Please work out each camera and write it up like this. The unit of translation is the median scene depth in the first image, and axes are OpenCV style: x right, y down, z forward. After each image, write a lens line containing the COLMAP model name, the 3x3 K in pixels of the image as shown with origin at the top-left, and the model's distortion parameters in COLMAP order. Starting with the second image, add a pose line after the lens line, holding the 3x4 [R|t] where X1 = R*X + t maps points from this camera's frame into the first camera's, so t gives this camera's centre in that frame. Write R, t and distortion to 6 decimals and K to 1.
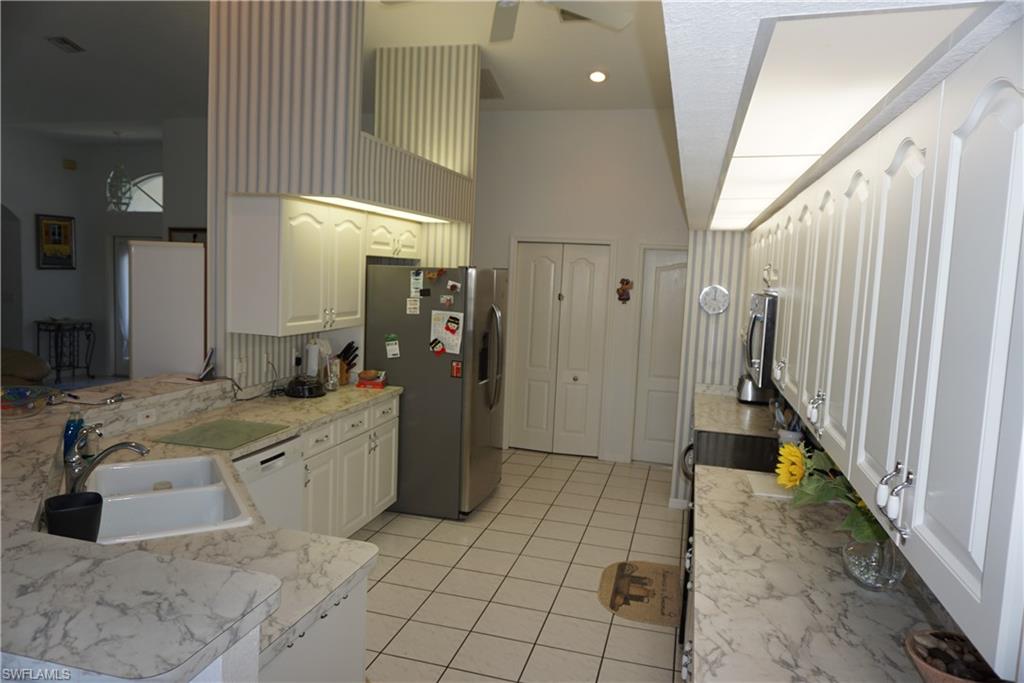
lens RADIAL K [[682.8, 0, 512.0], [0, 682.8, 341.5], [0, 0, 1]] dist [-0.064129, 0.040393]
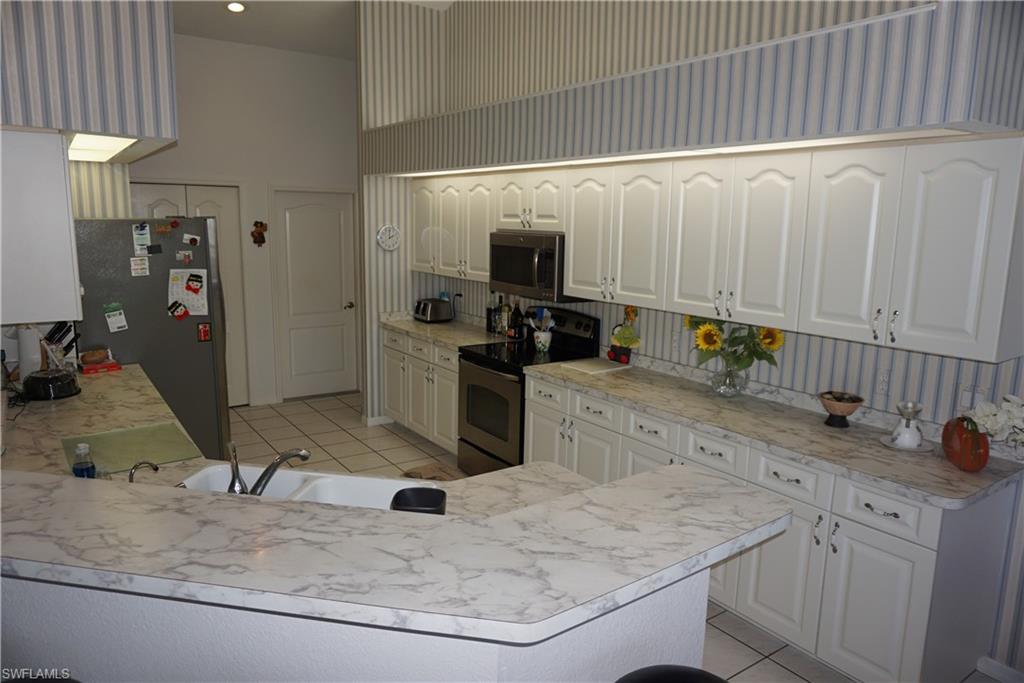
lens RADIAL K [[682.8, 0, 512.0], [0, 682.8, 341.5], [0, 0, 1]] dist [-0.064129, 0.040393]
pose [[0.628540, -0.166484, 0.759750, -0.507298], [0.084405, 0.985654, 0.146158, -0.043479], [-0.773184, -0.027740, 0.633575, 0.119692]]
